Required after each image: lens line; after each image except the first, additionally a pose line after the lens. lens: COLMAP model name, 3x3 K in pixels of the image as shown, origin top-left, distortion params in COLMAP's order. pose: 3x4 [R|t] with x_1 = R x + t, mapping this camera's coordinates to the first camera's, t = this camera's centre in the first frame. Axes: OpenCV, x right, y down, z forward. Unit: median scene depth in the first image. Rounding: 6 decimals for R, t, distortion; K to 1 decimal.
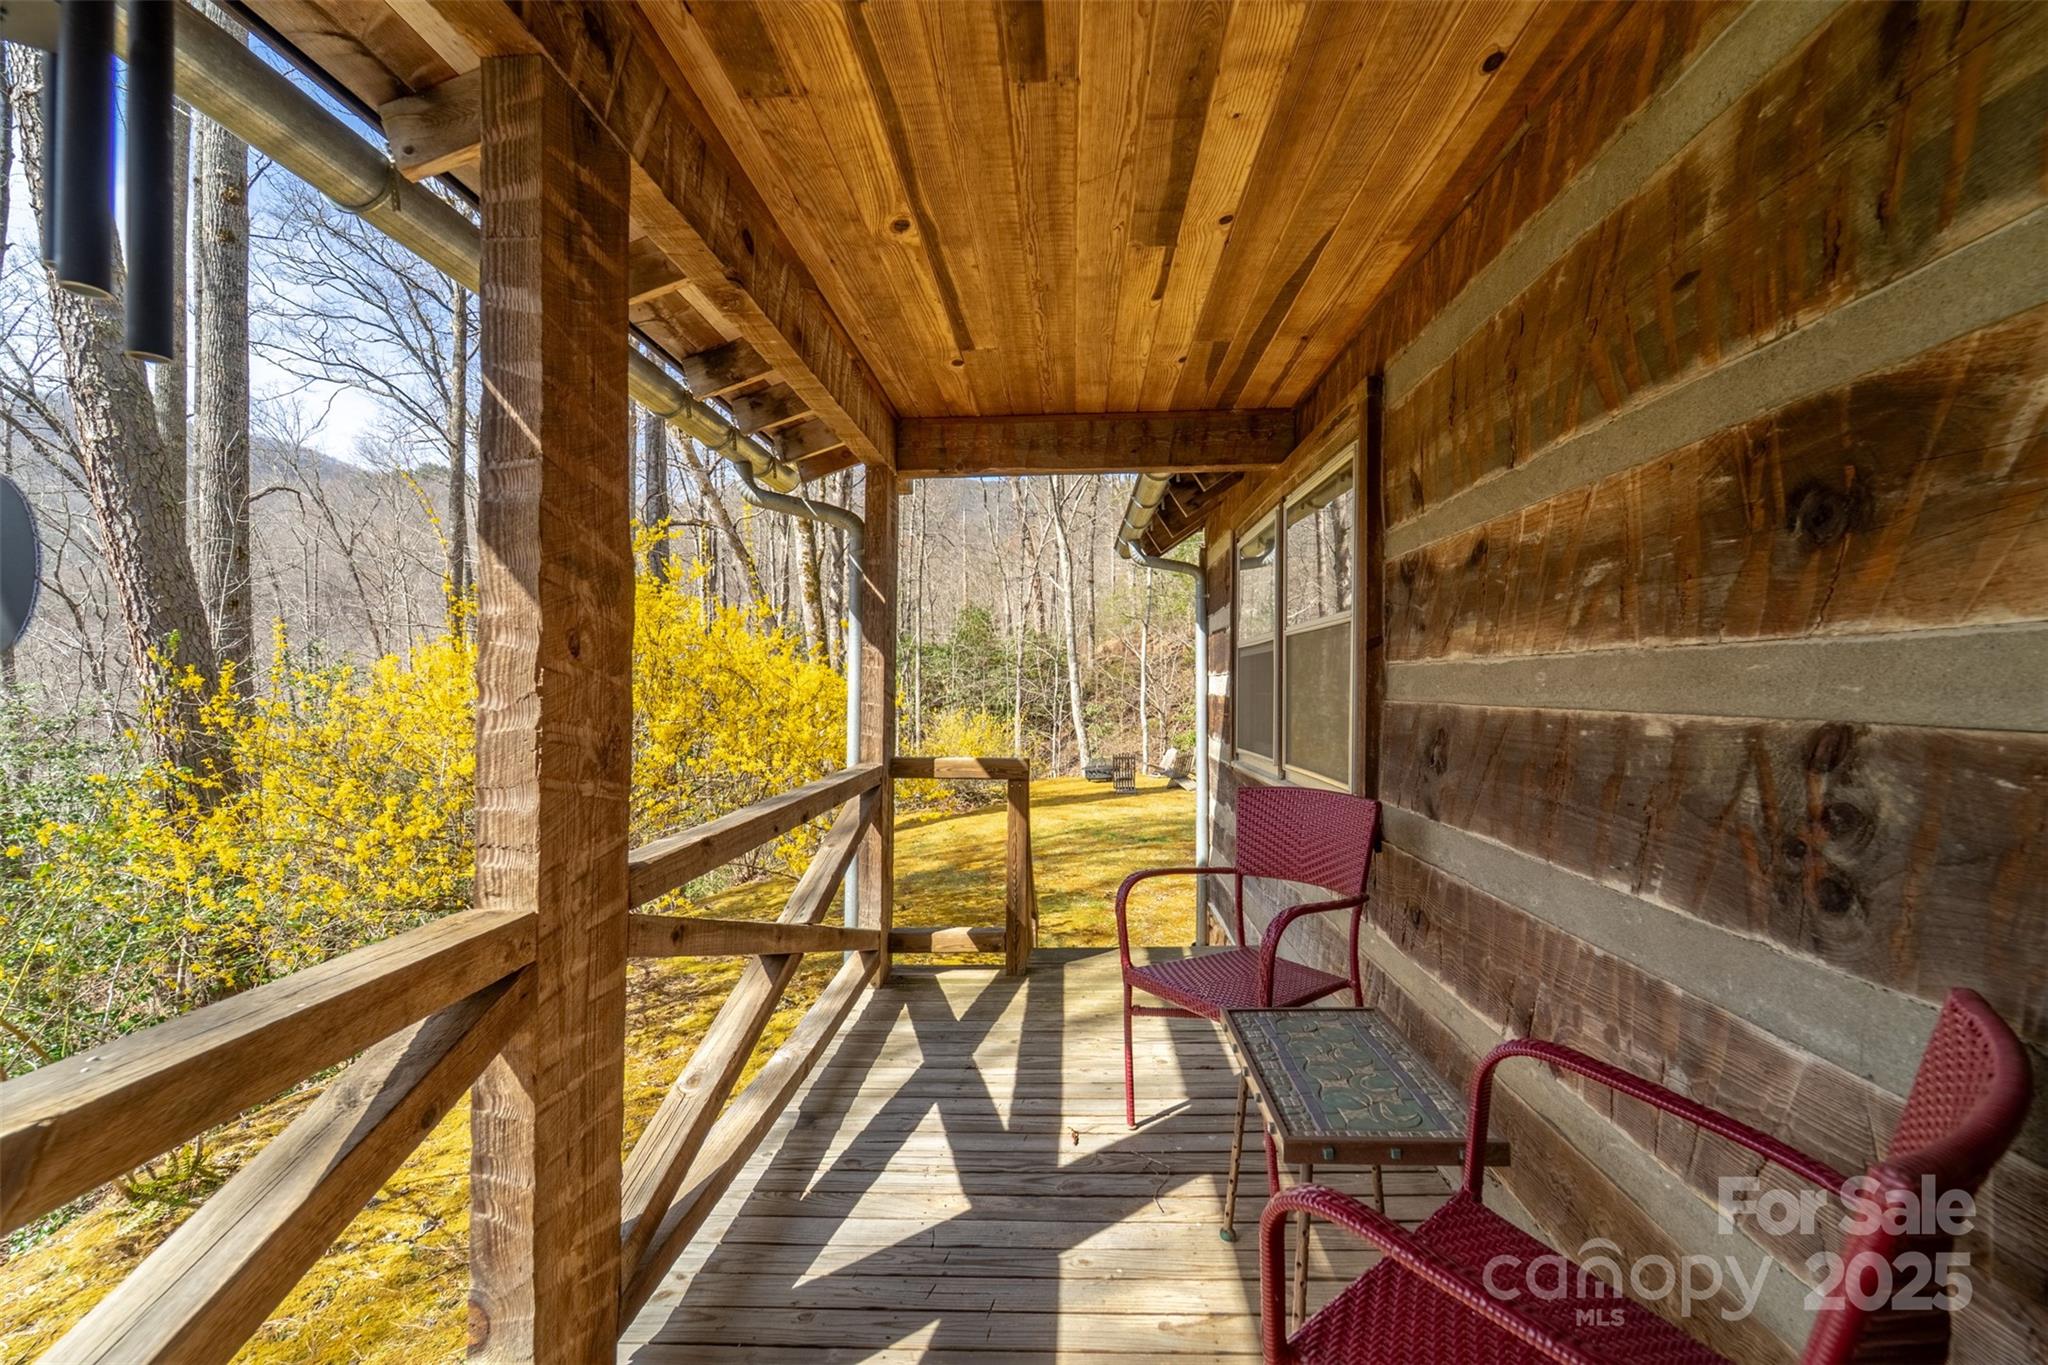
lens RADIAL K [[857.6, 0, 1031.6], [0, 857.6, 690.7], [0, 0, 1]] dist [0.007381, -0.000491]
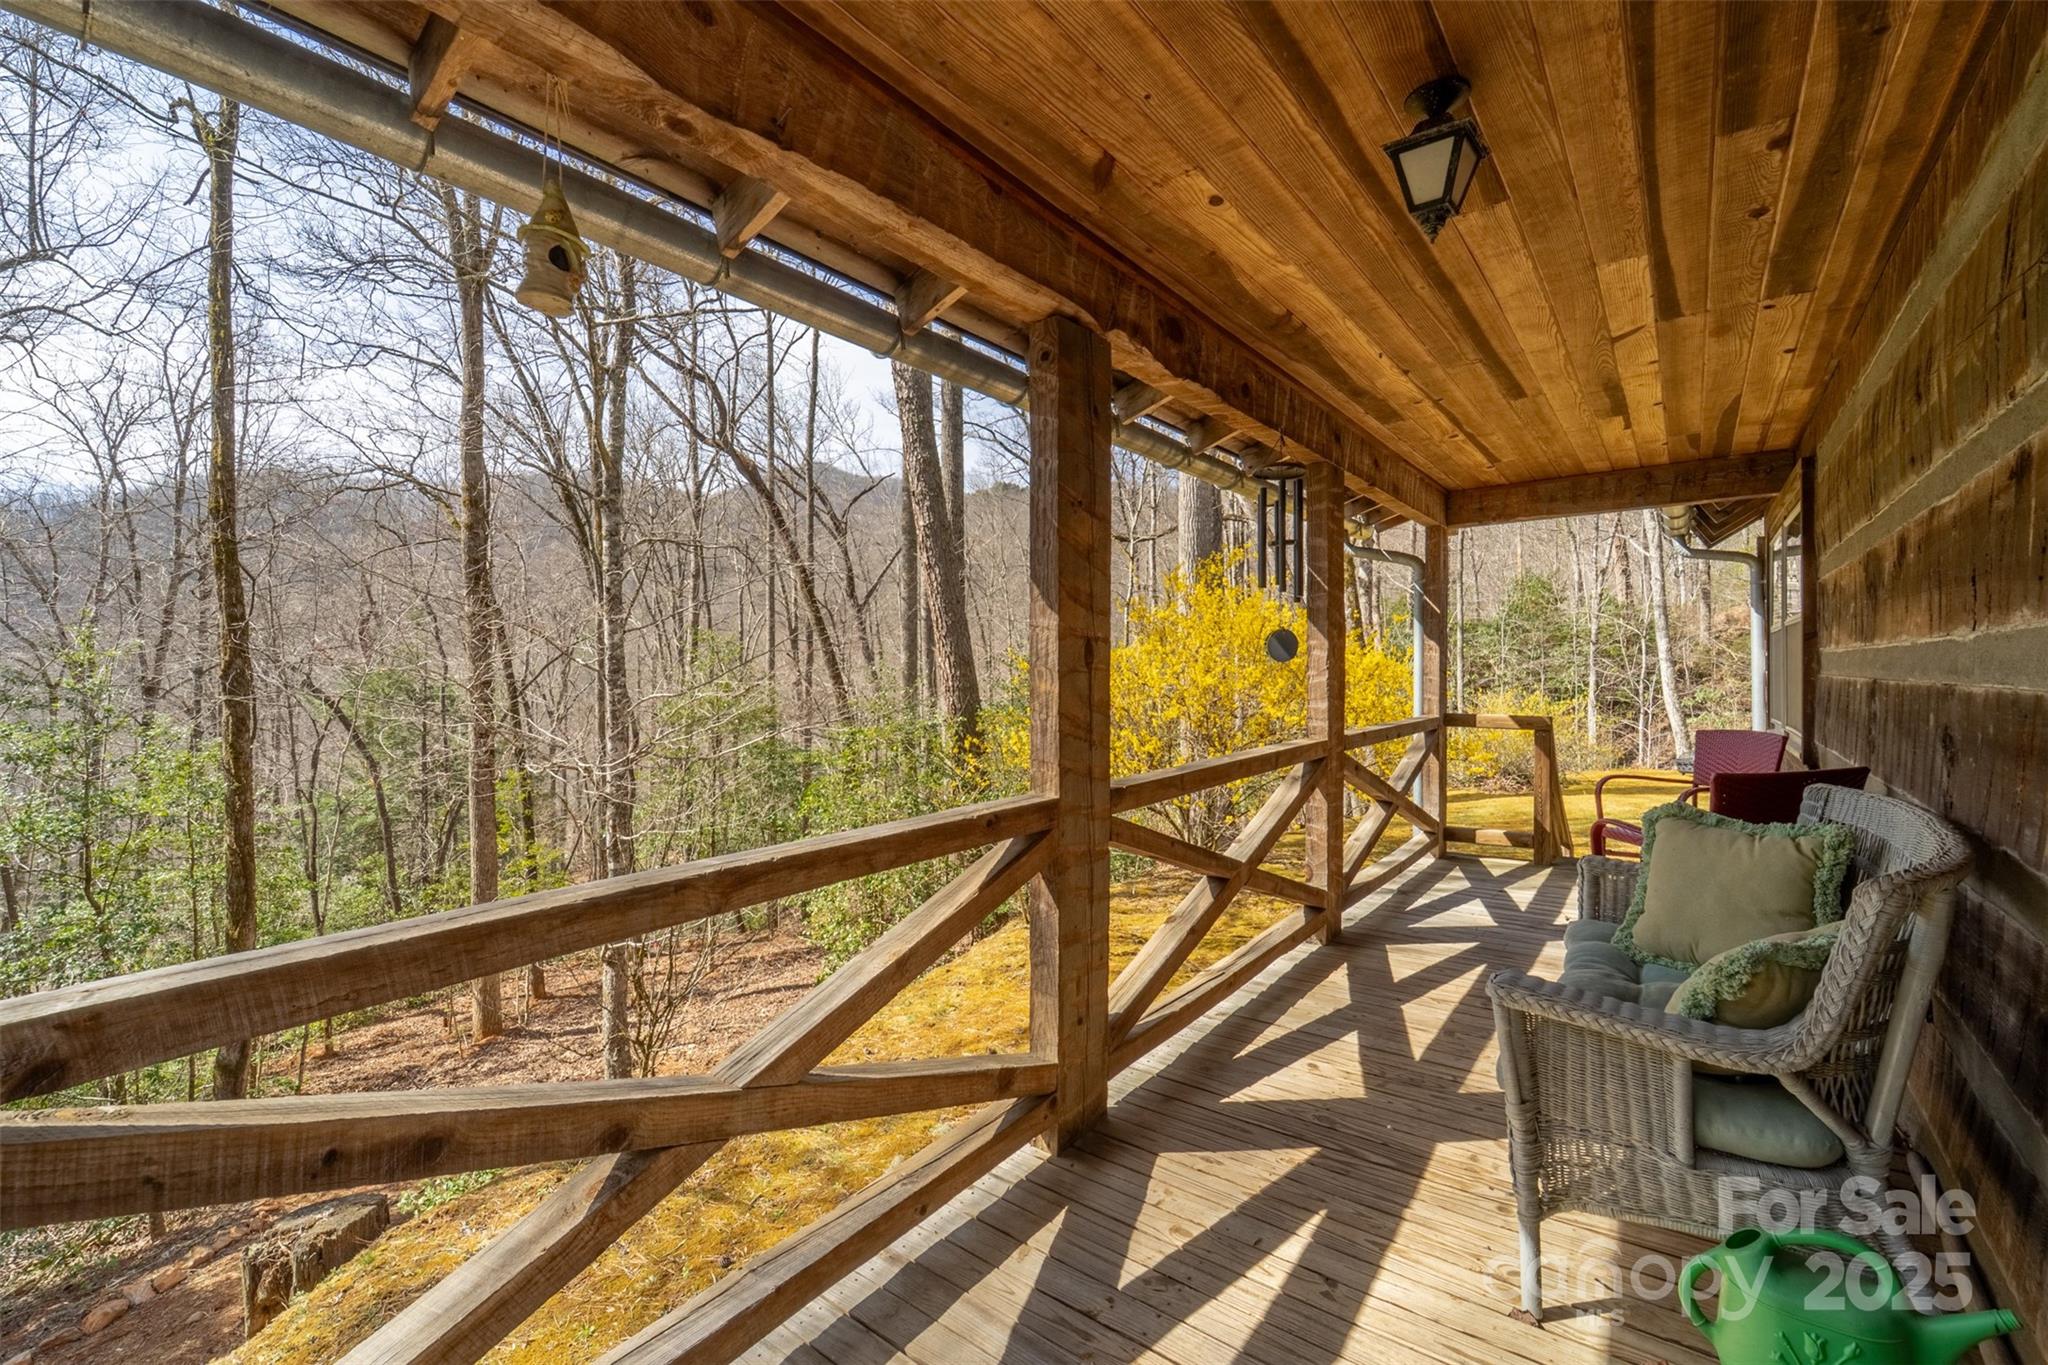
lens RADIAL K [[857.6, 0, 1006.9], [0, 857.6, 656.7], [0, 0, 1]] dist [0.007381, -0.000491]
pose [[0.815924, -0.010567, -0.578063, 0.089709], [0.000566, 0.999847, -0.017478, 0.004128], [0.578159, 0.013934, 0.815805, -0.732069]]
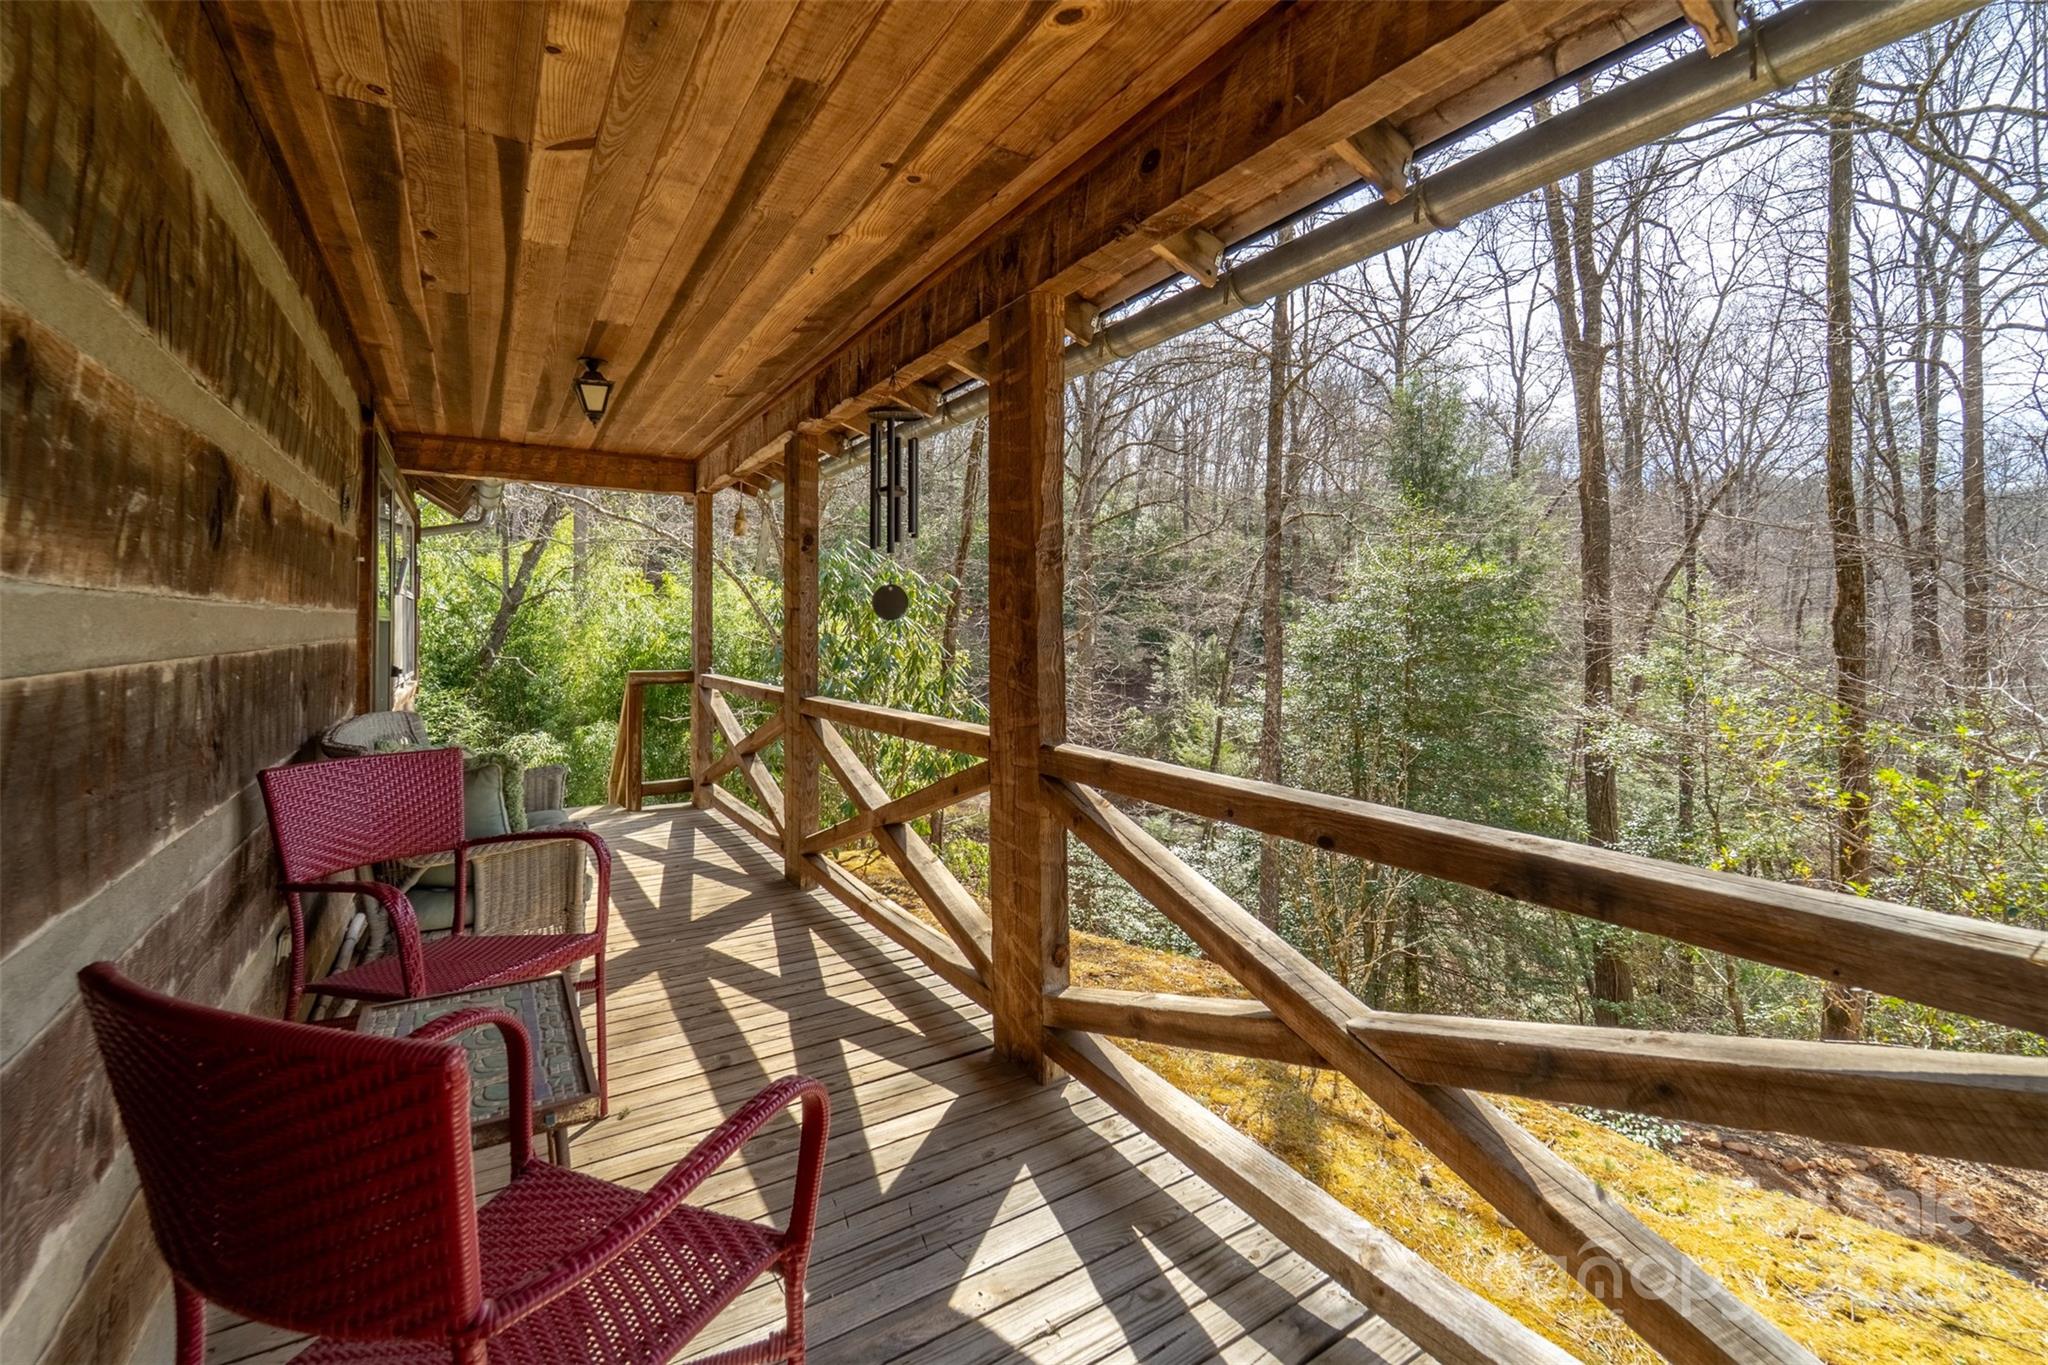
lens RADIAL K [[857.6, 0, 1037.2], [0, 857.6, 593.3], [0, 0, 1]] dist [0.007381, -0.000491]
pose [[-0.807390, -0.015511, -0.589814, 0.183831], [0.000222, 0.999646, -0.026592, -0.009859], [0.590018, -0.021601, -0.807101, 0.932371]]
